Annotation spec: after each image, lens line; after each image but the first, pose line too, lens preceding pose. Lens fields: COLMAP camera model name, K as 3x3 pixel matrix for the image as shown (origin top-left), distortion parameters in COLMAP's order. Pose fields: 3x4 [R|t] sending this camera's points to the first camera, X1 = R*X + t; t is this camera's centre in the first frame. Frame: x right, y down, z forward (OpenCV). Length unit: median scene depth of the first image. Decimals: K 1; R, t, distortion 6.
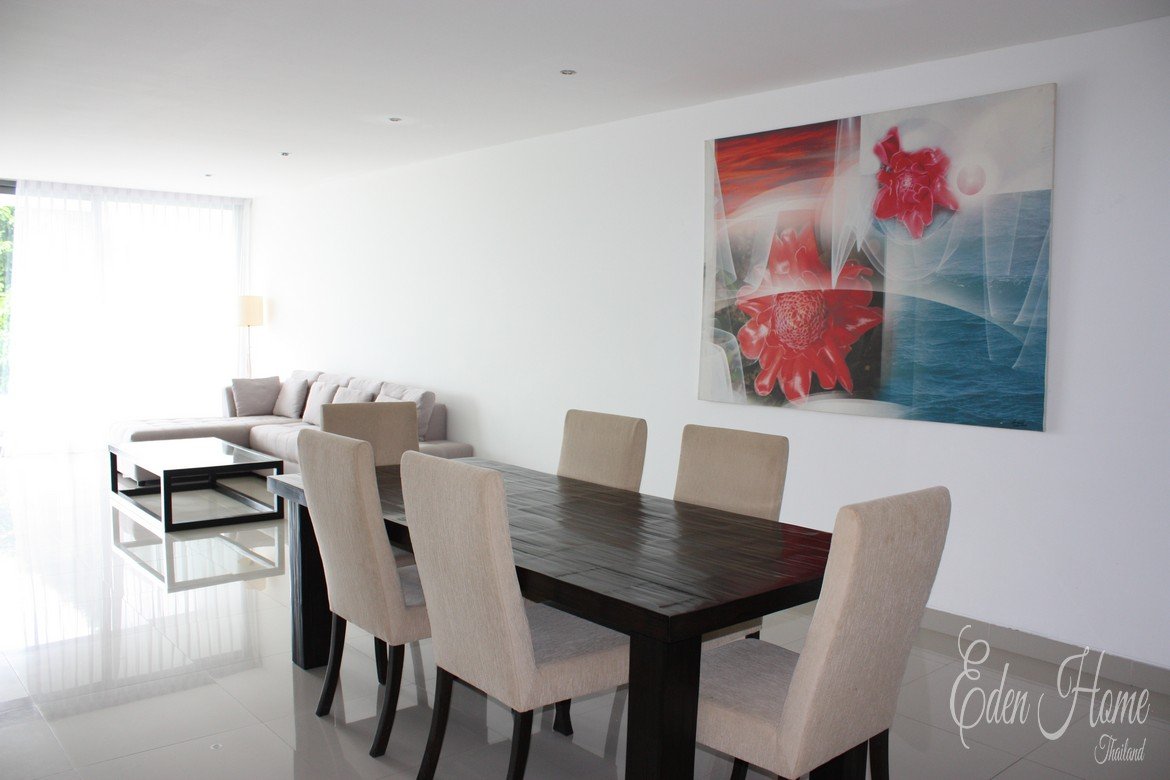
lens RADIAL K [[960.7, 0, 589.9], [0, 960.7, 396.4], [0, 0, 1]] dist [-0.192103, 0.180725]
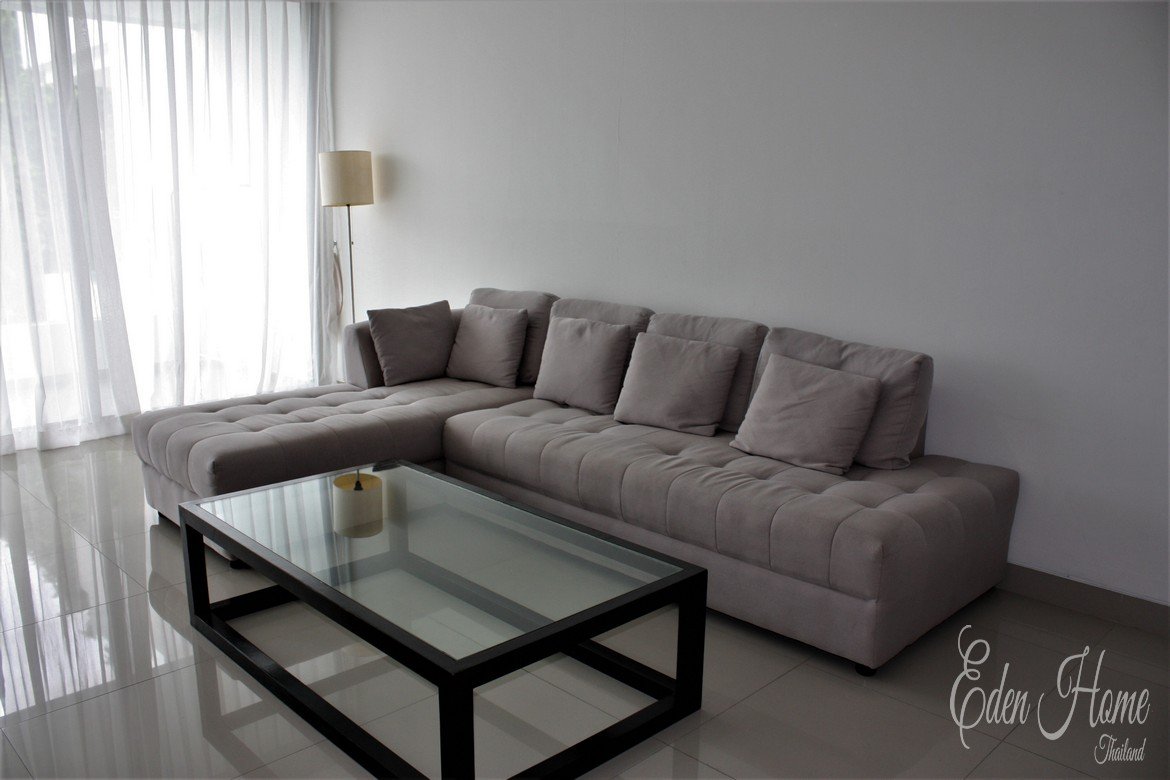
lens RADIAL K [[960.7, 0, 589.9], [0, 960.7, 396.4], [0, 0, 1]] dist [-0.192103, 0.180725]
pose [[0.998105, -0.016863, 0.059172, -0.292538], [0.009320, 0.992049, 0.125508, -0.035274], [-0.060818, -0.124719, 0.990326, 0.478102]]
